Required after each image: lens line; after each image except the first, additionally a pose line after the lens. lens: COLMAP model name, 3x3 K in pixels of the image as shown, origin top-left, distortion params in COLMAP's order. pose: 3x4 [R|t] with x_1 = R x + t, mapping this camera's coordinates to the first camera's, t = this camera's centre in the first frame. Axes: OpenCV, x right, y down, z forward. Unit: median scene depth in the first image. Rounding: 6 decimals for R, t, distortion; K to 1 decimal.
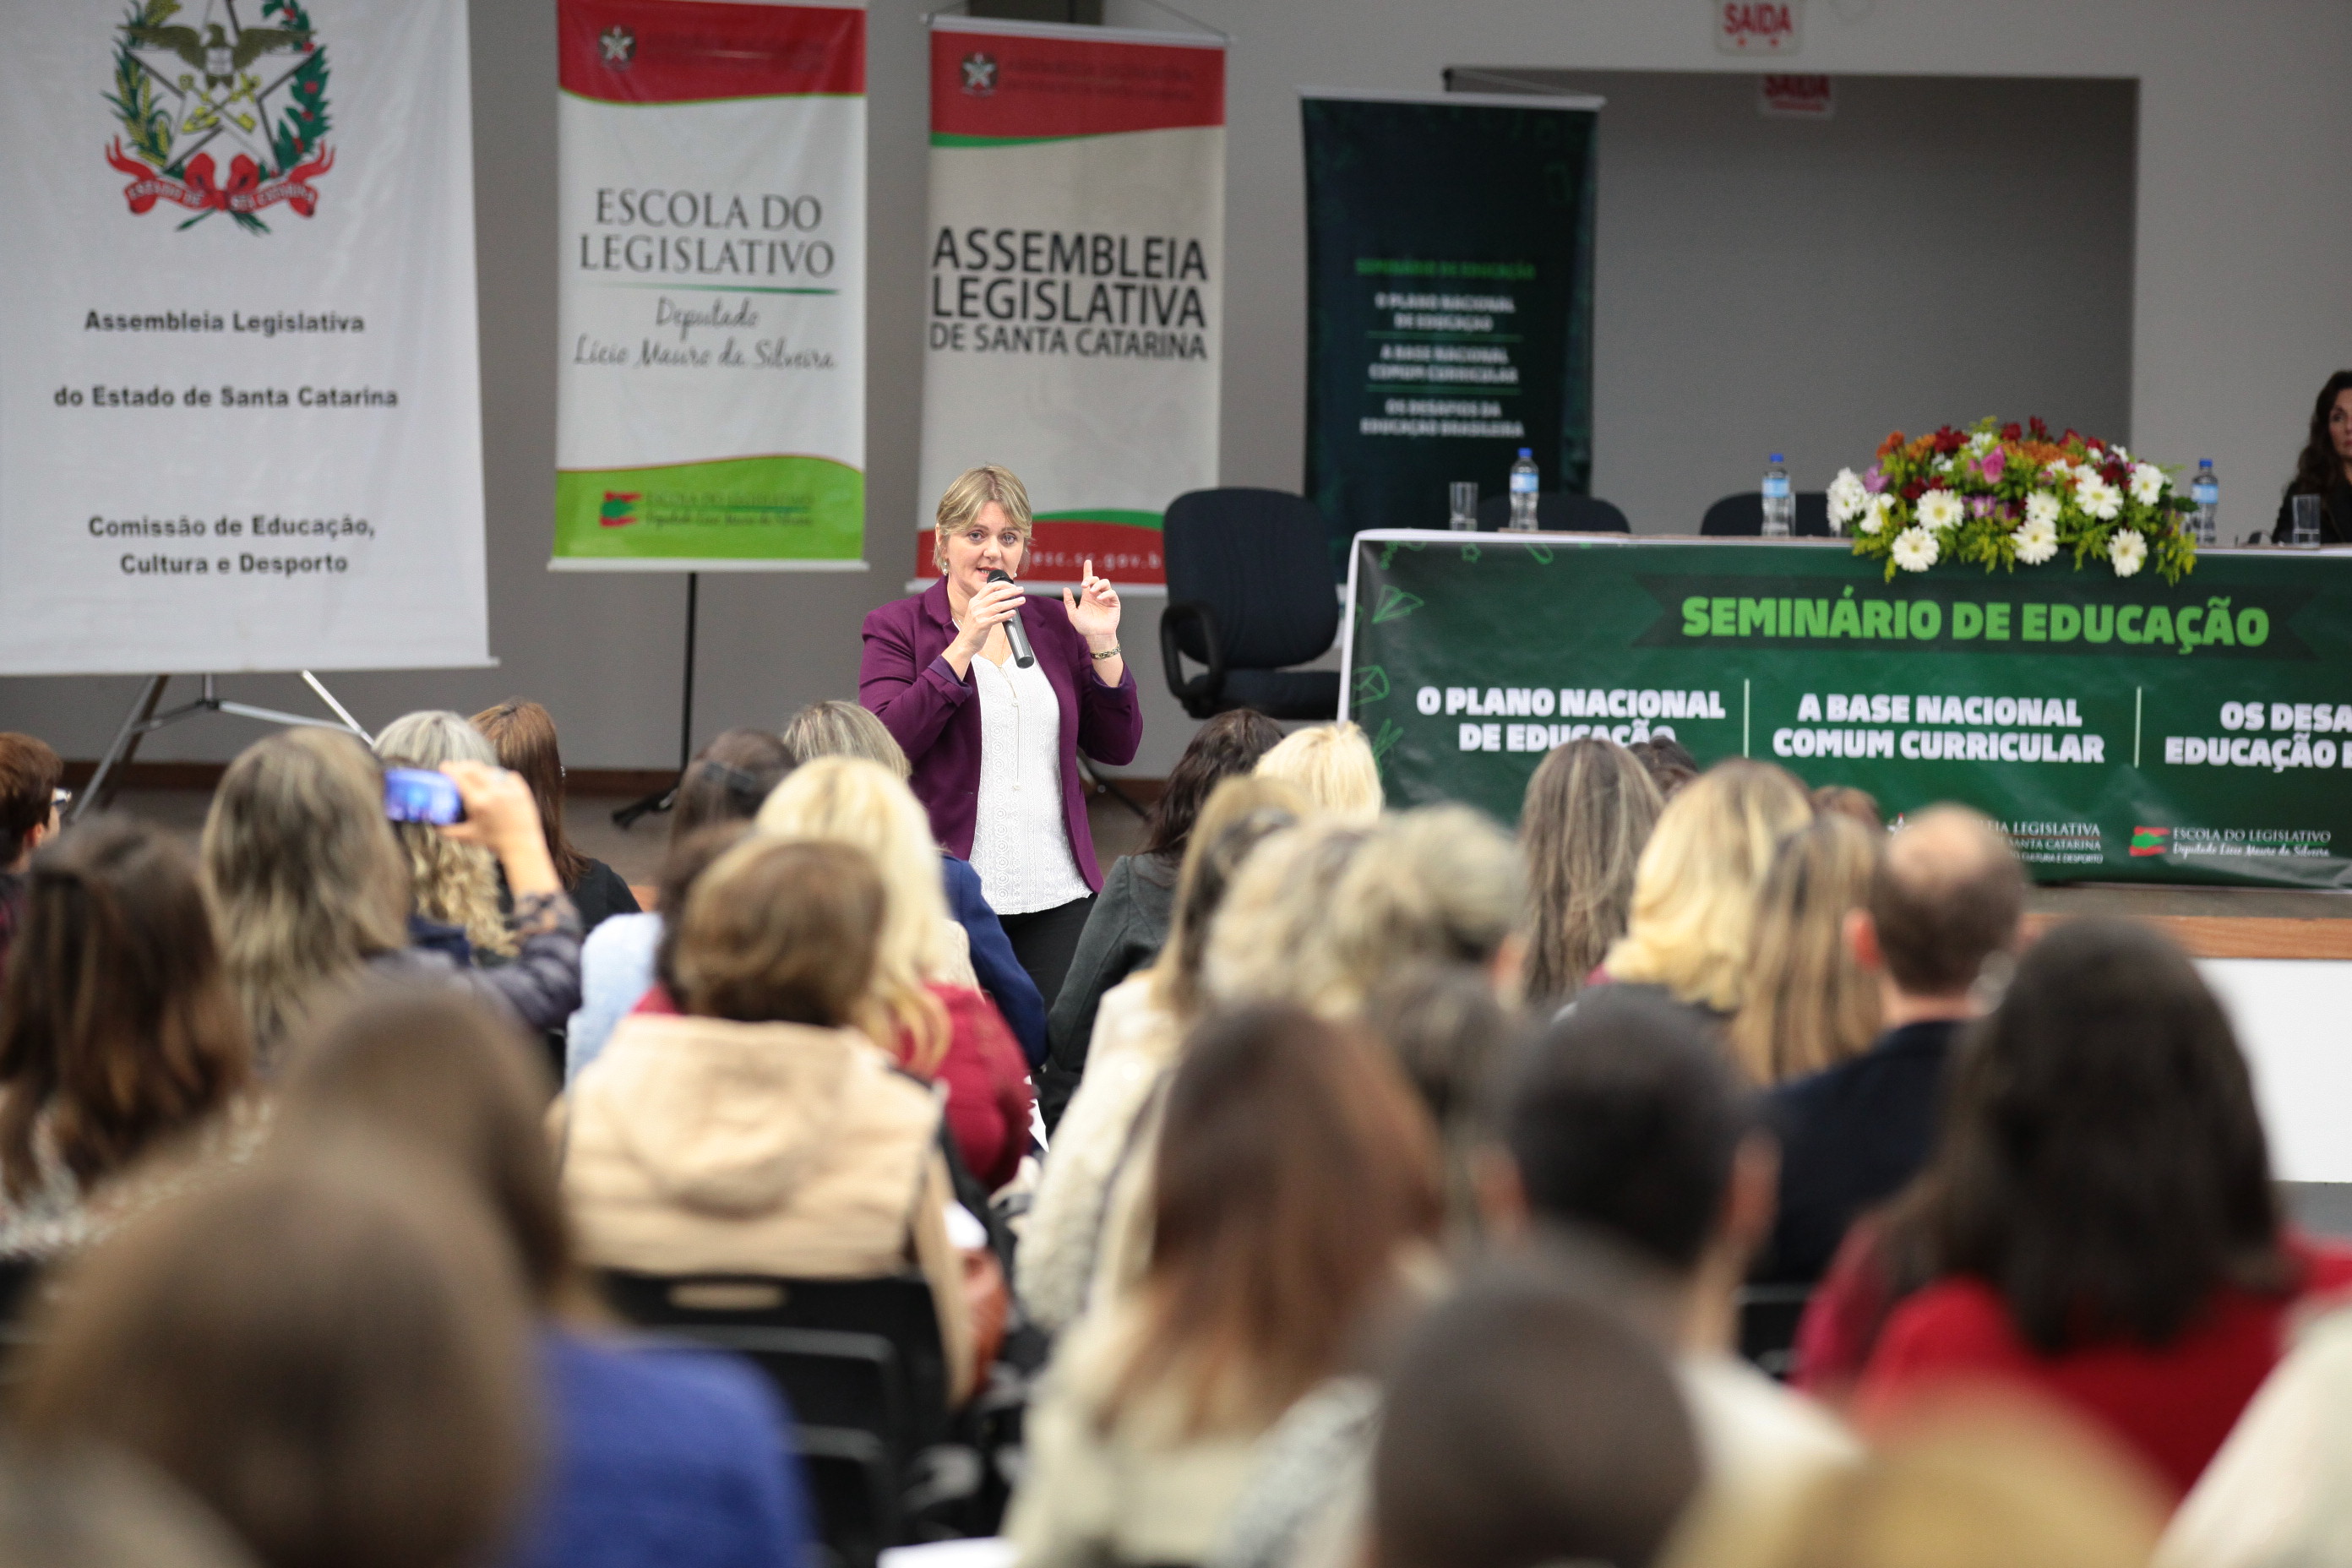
lens RADIAL K [[10773.4, 0, 1176.0], [0, 10773.4, 784.0], [0, 0, 1]] dist [0.640640, 11.860101]
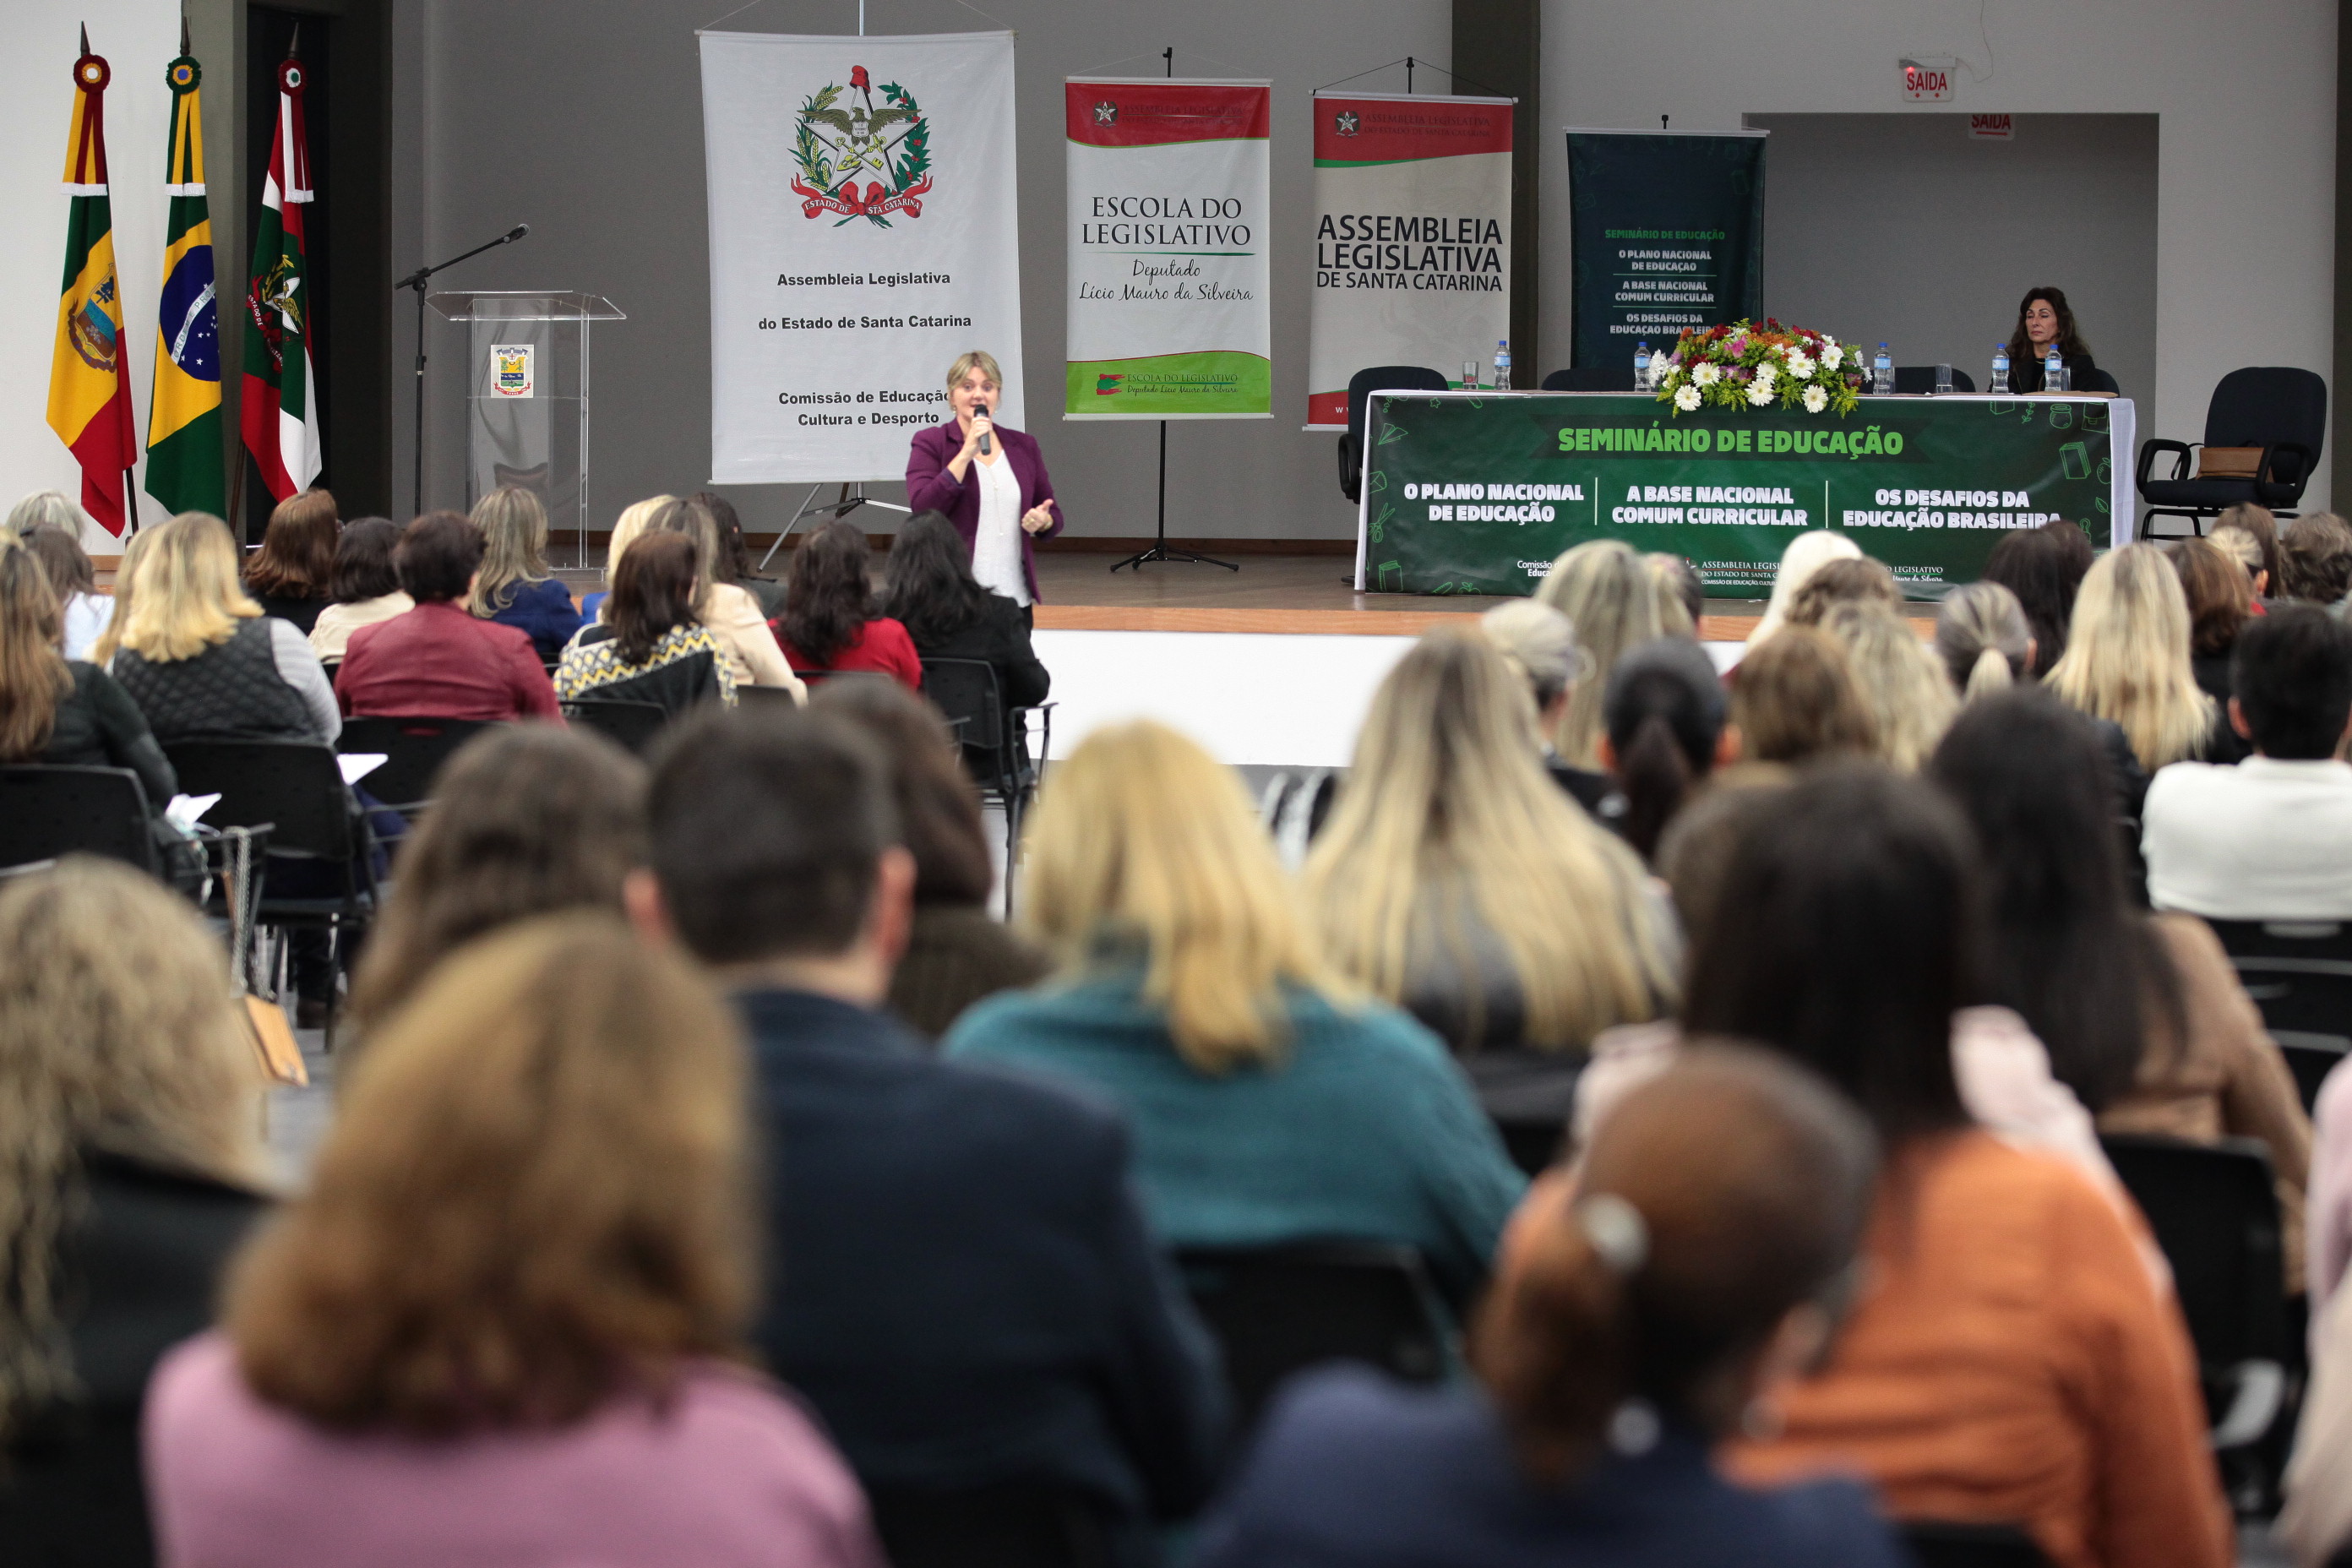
lens RADIAL K [[6469.4, 0, 1176.0], [0, 6469.4, 784.0], [0, 0, 1]] dist [-0.029386, -1.072256]
pose [[0.965237, 0.003963, -0.261348, 0.230743], [0.004832, 0.999444, 0.033004, 0.004025], [0.261333, -0.033119, 0.964680, 0.016926]]
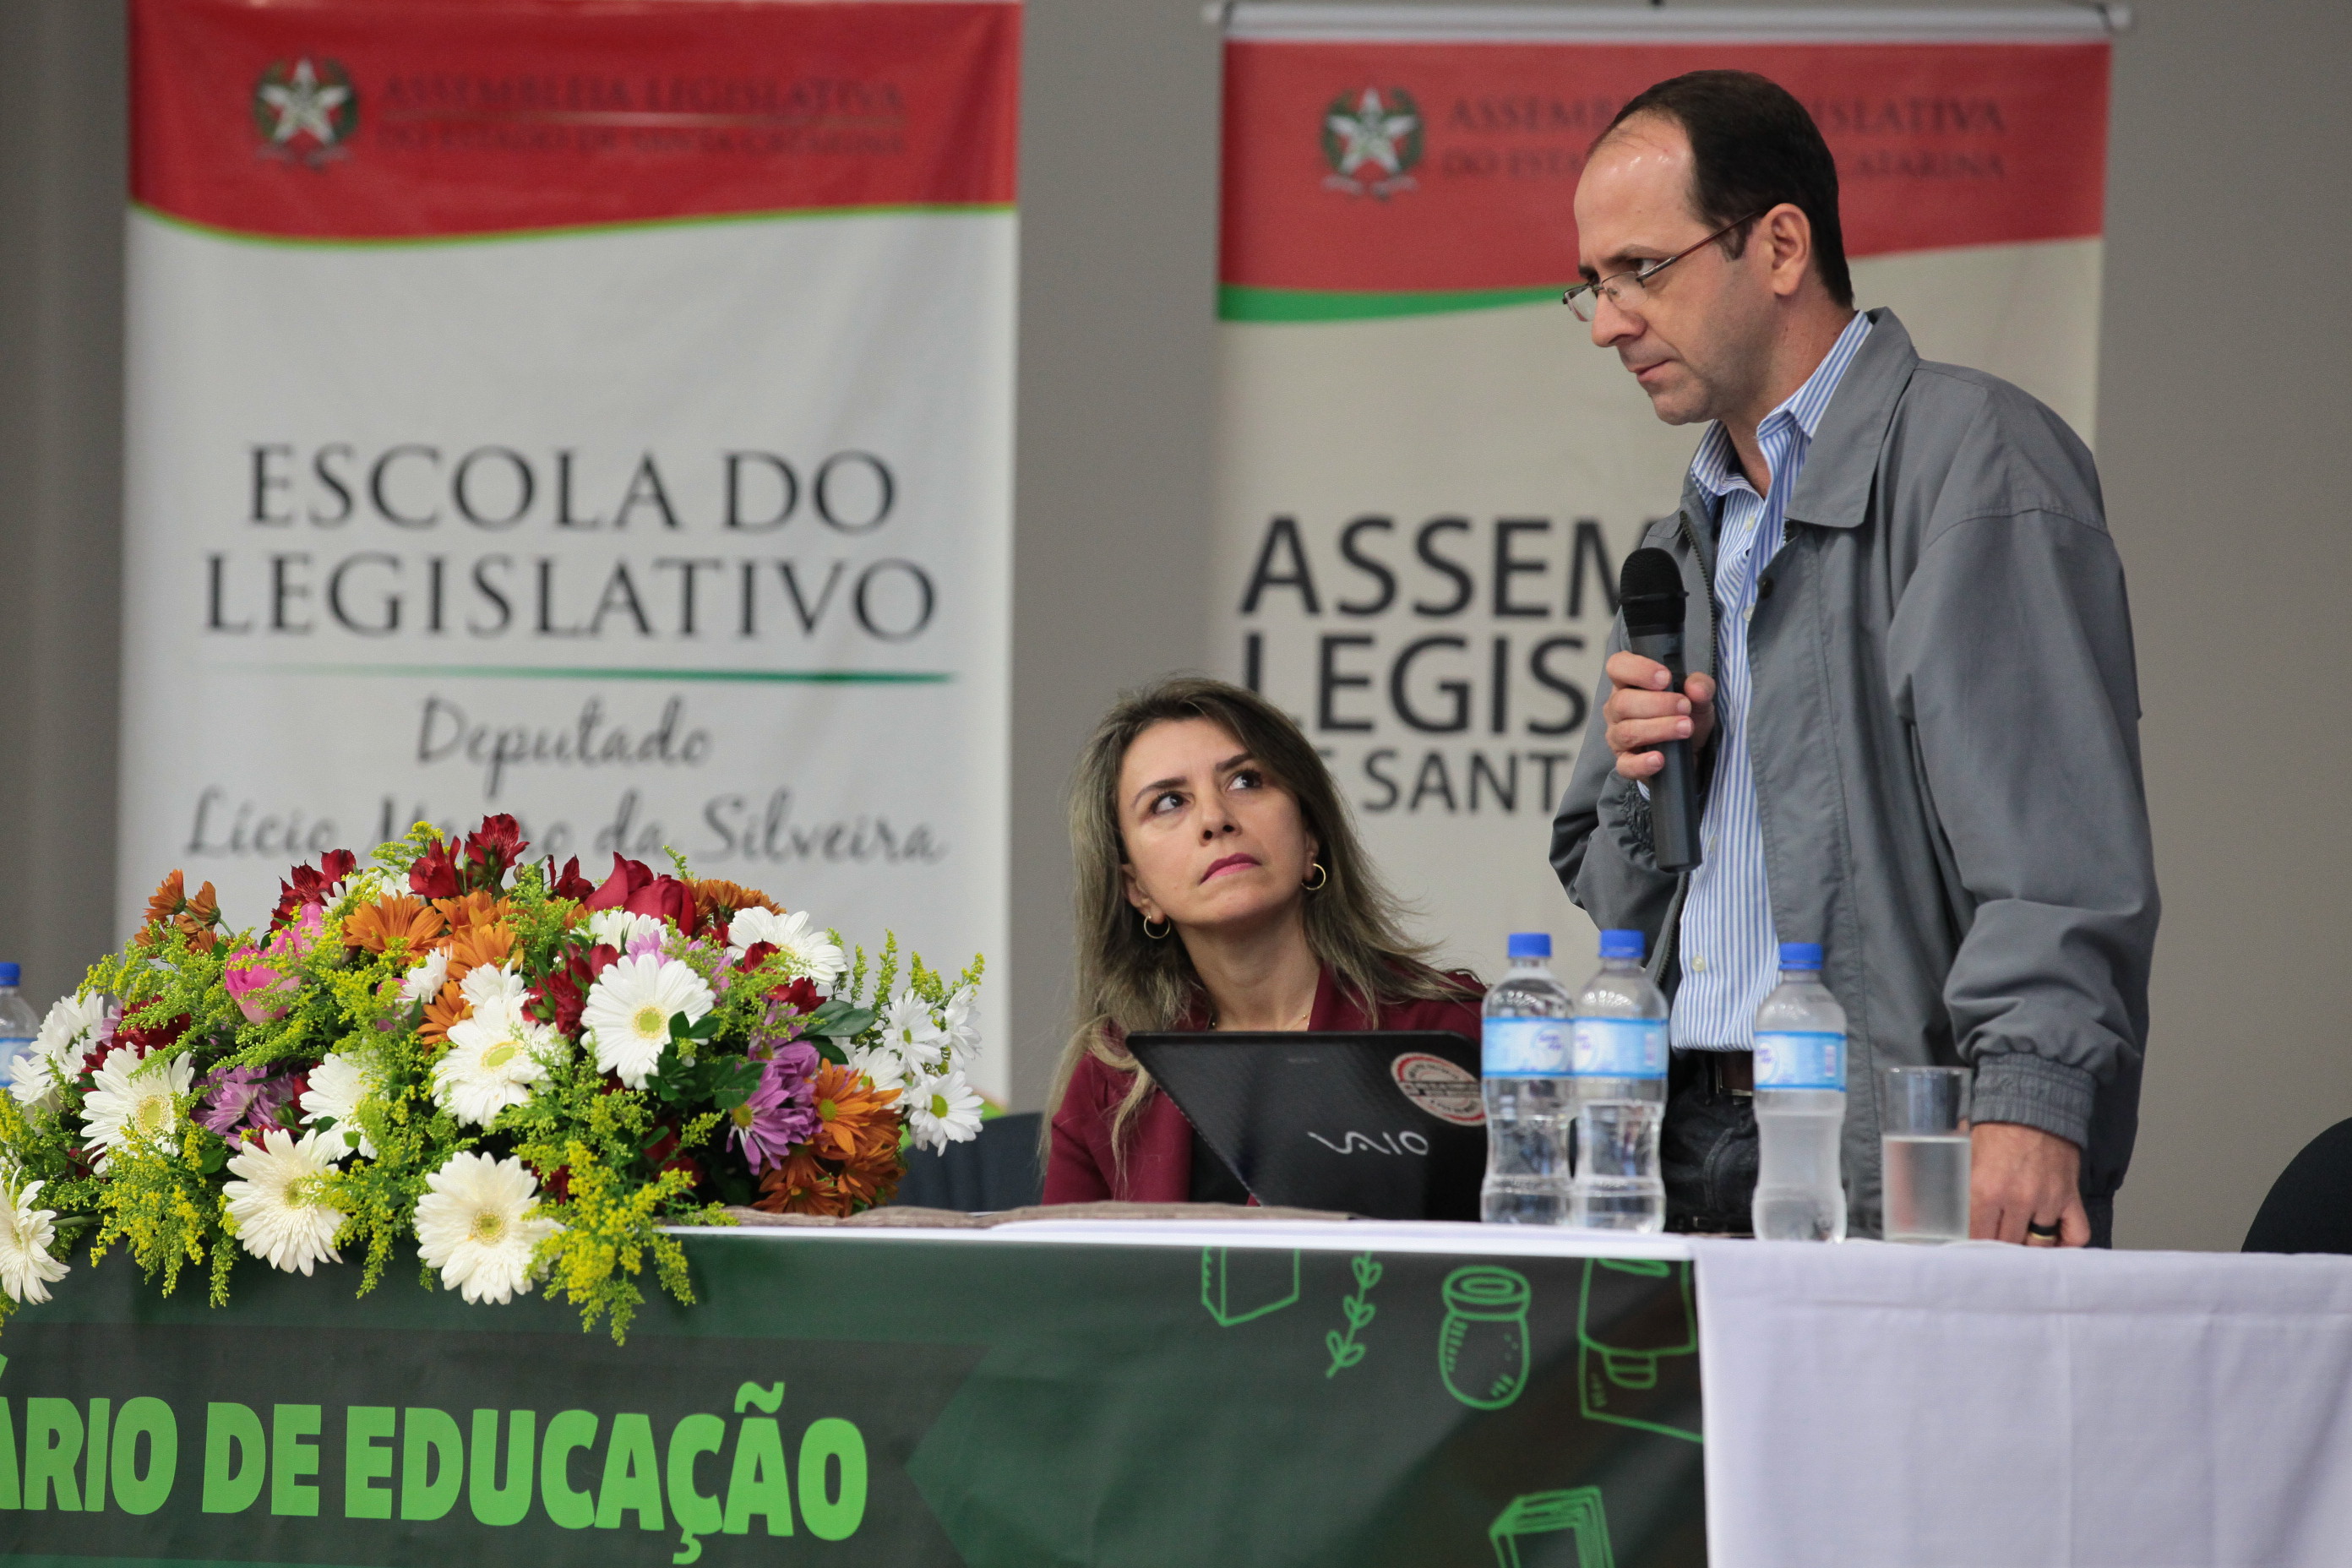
lens RADIAL K [[12306.3, 0, 1176.0], [0, 12306.3, 784.0], [0, 0, 1]] dist [2.327135, -10.497791]
pose [[0.703573, -0.032868, -0.709863, 0.324738], [-0.022265, 0.997420, -0.068251, -0.009496], [0.710274, 0.063825, 0.701025, 0.698656]]
